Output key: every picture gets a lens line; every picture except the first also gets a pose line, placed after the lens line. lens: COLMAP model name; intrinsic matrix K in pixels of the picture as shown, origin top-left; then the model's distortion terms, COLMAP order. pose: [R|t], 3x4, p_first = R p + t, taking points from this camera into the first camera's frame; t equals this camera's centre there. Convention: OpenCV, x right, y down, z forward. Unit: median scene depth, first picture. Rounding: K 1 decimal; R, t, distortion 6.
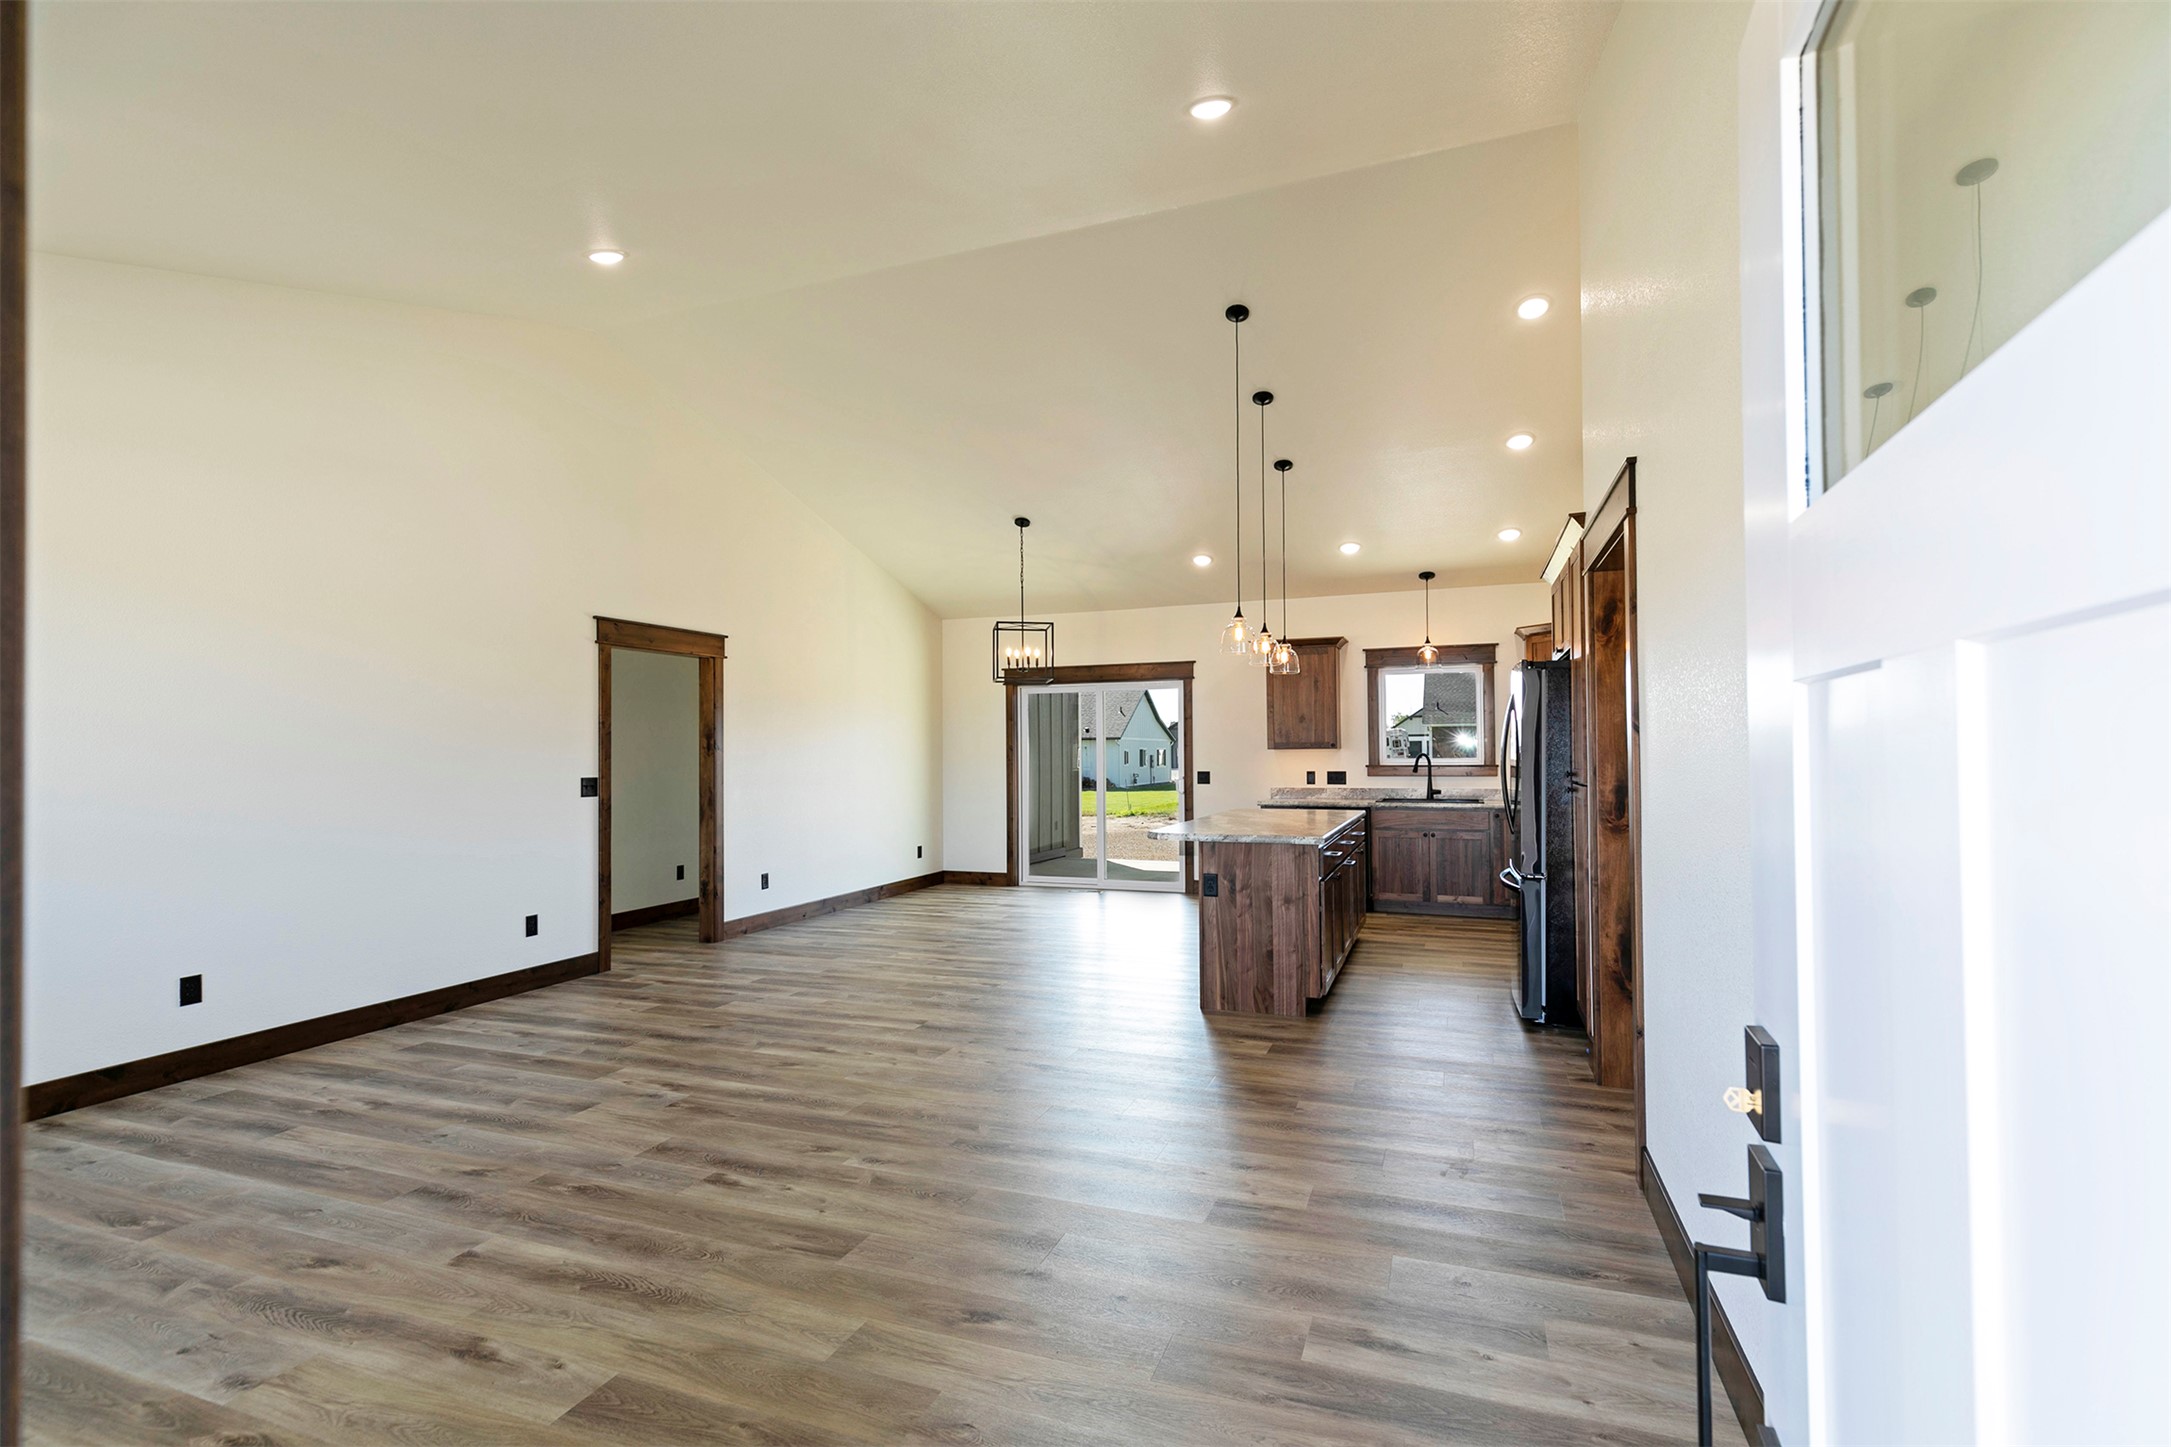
lens RADIAL K [[982.7, 0, 1089.6], [0, 982.7, 737.9], [0, 0, 1]] dist [0.011985, -0.002508]
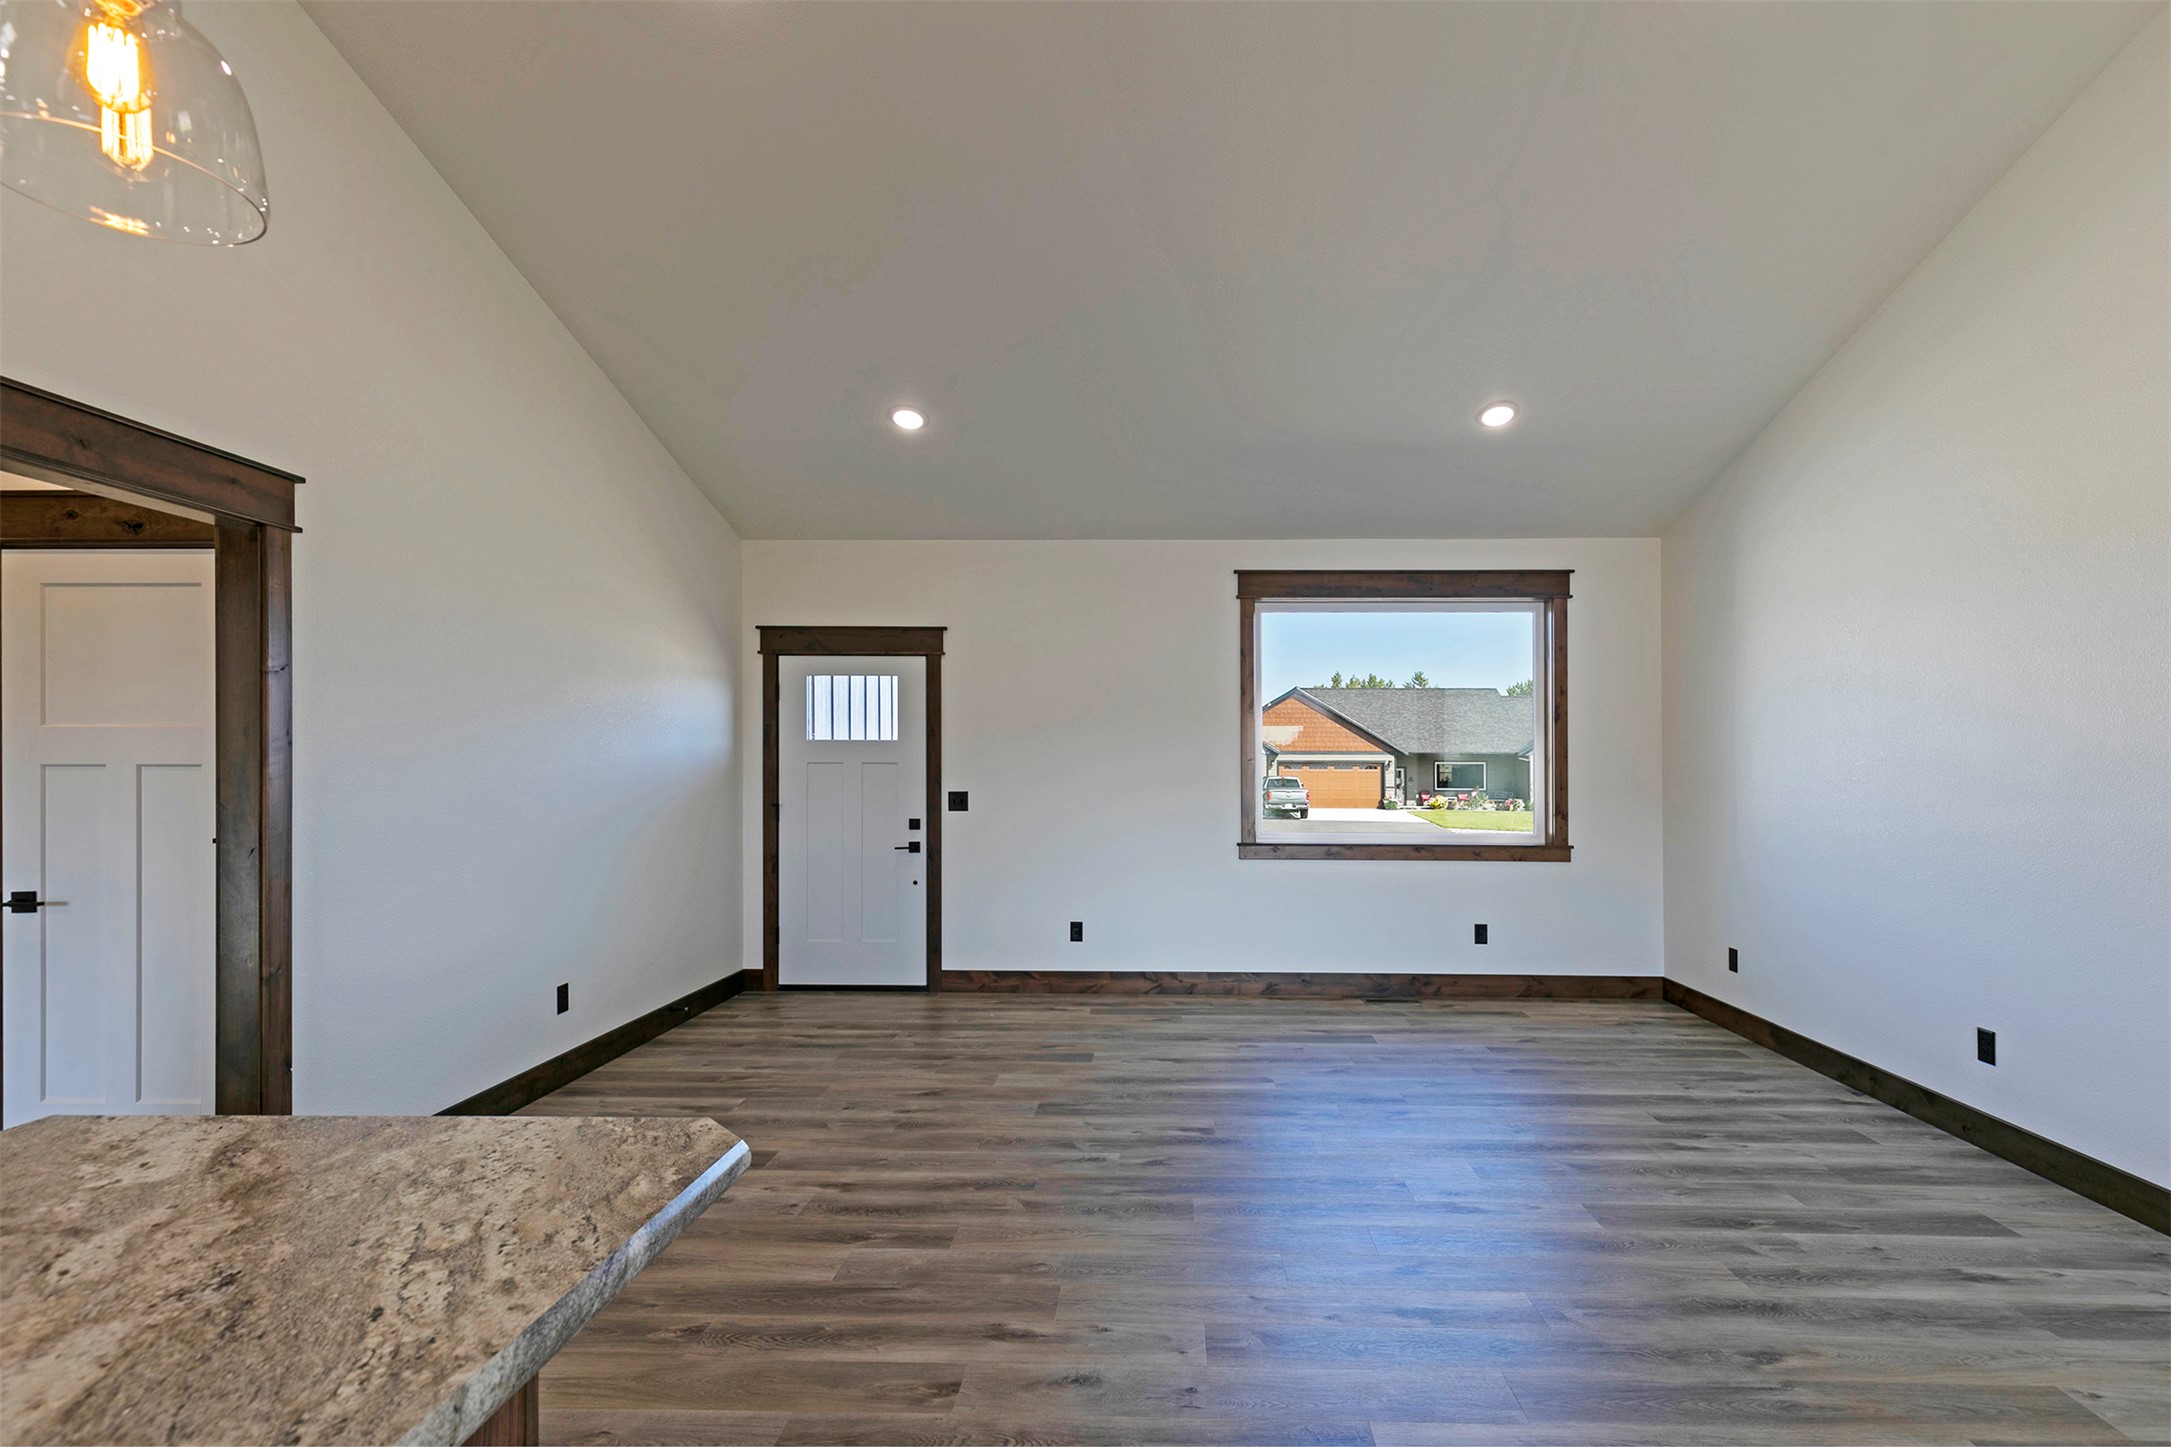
lens RADIAL K [[982.7, 0, 1140.8], [0, 982.7, 760.1], [0, 0, 1]] dist [0.011985, -0.002508]
pose [[-0.944456, 0.002364, -0.328631, 0.052303], [0.010327, 0.999694, -0.022487, 0.016228], [0.328477, -0.024631, -0.944191, 1.321715]]
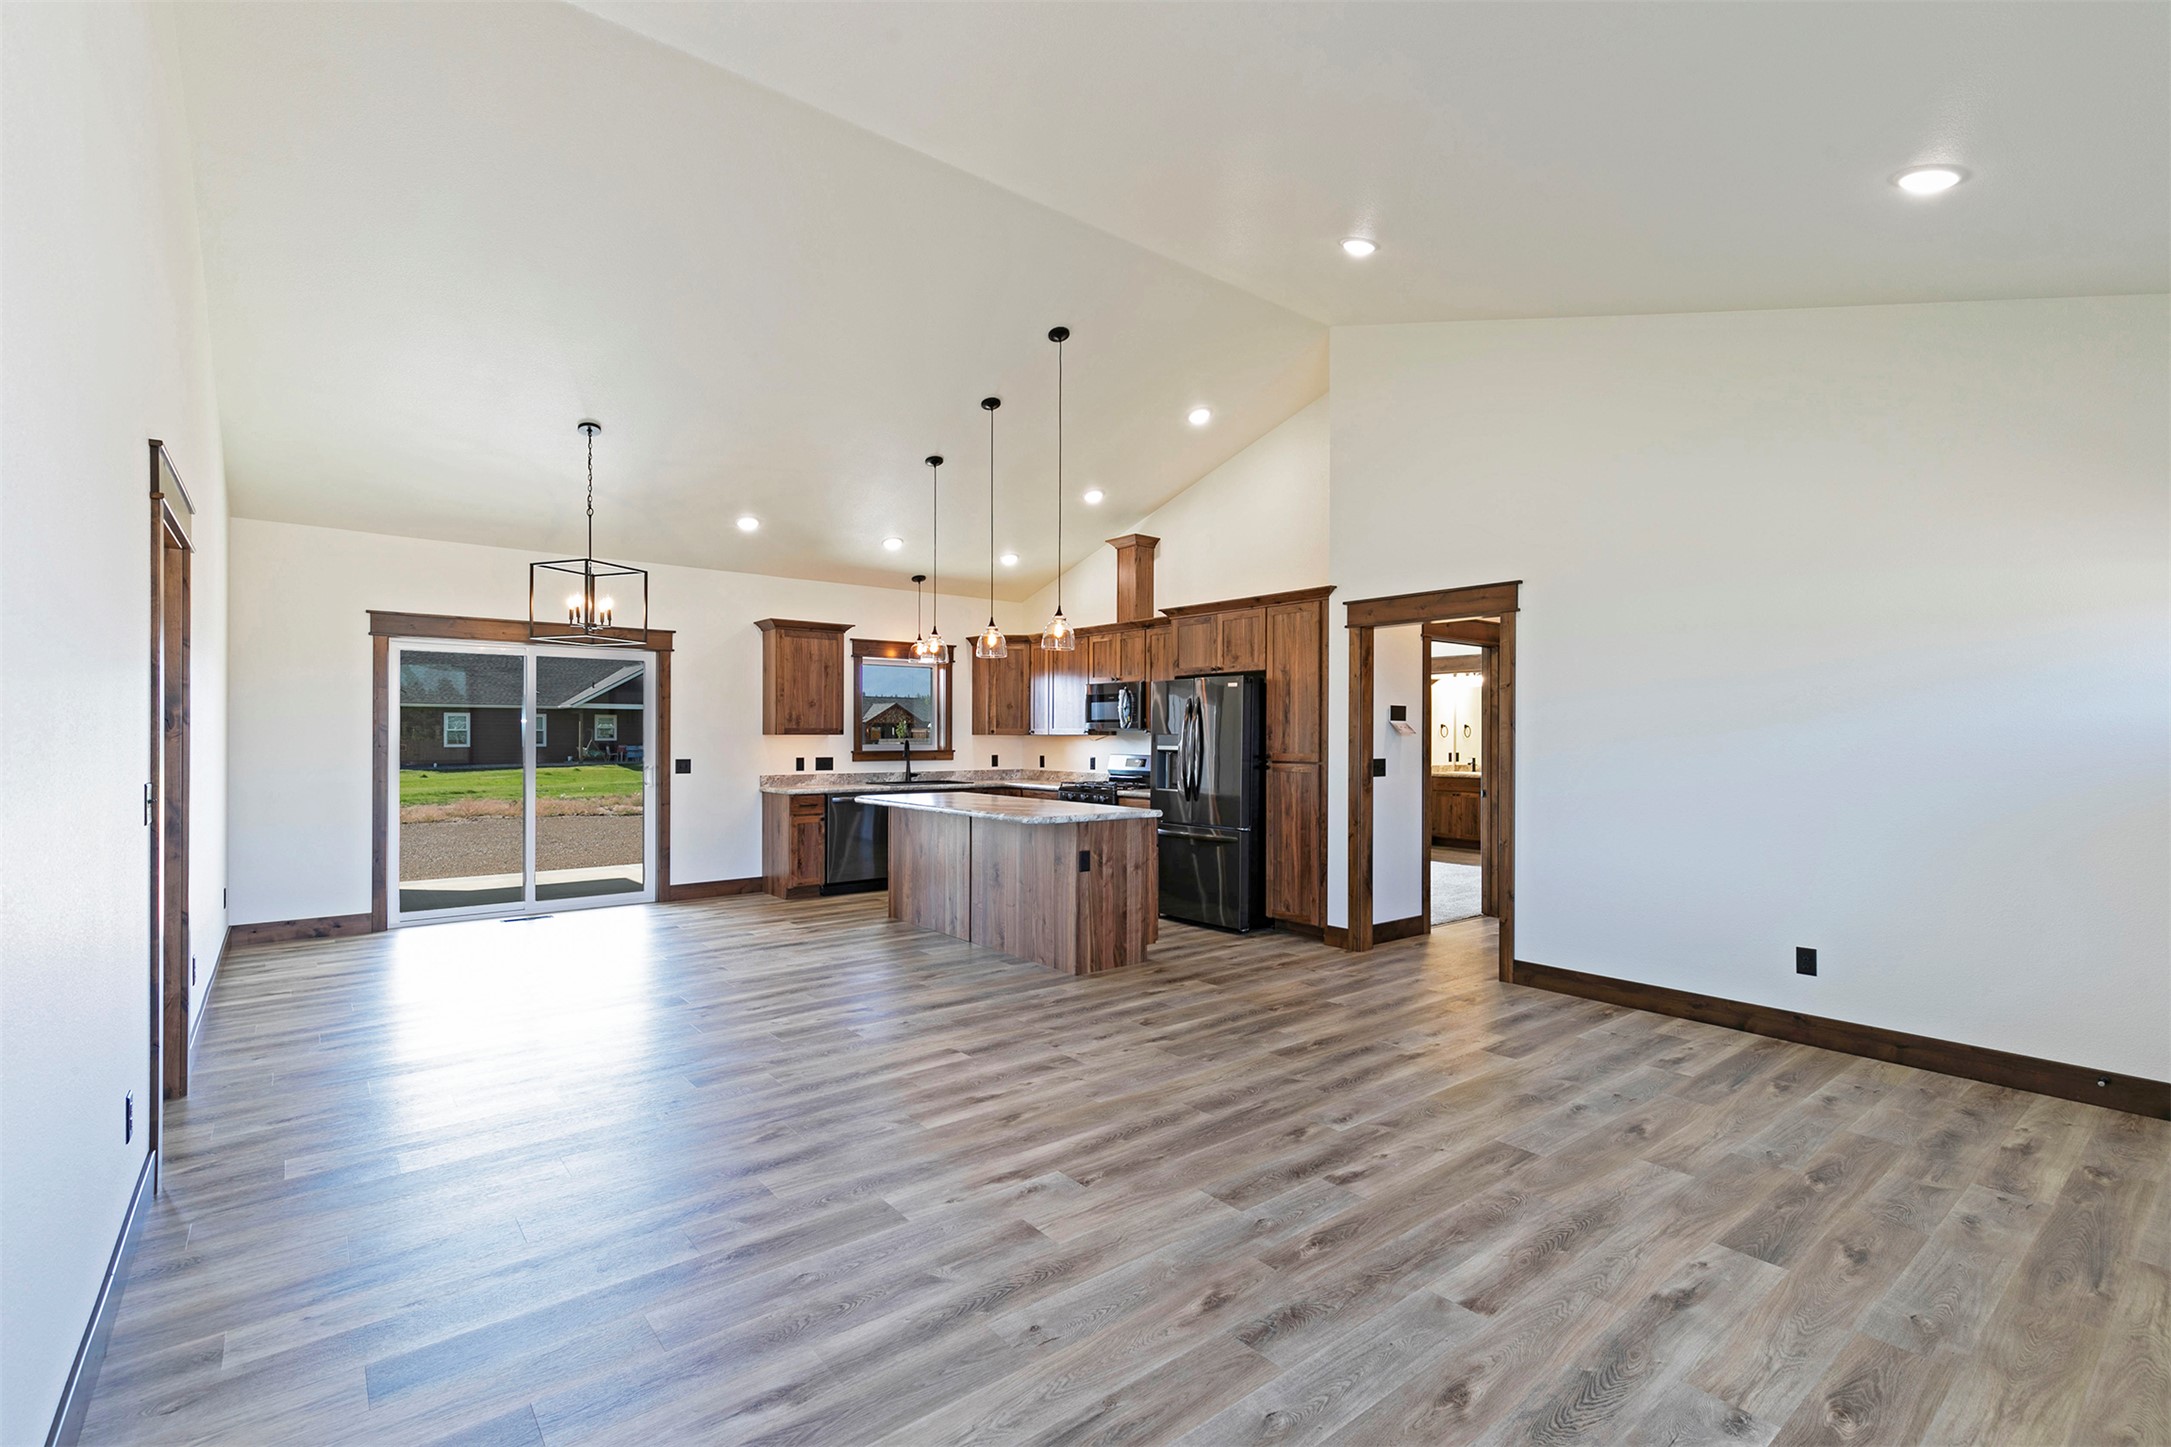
lens RADIAL K [[982.7, 0, 1091.9], [0, 982.7, 725.7], [0, 0, 1]] dist [0.011985, -0.002508]
pose [[0.504966, 0.018257, 0.862946, -0.843788], [-0.020767, 0.999744, -0.008999, 0.009011], [-0.862890, -0.013377, 0.505215, 0.455115]]
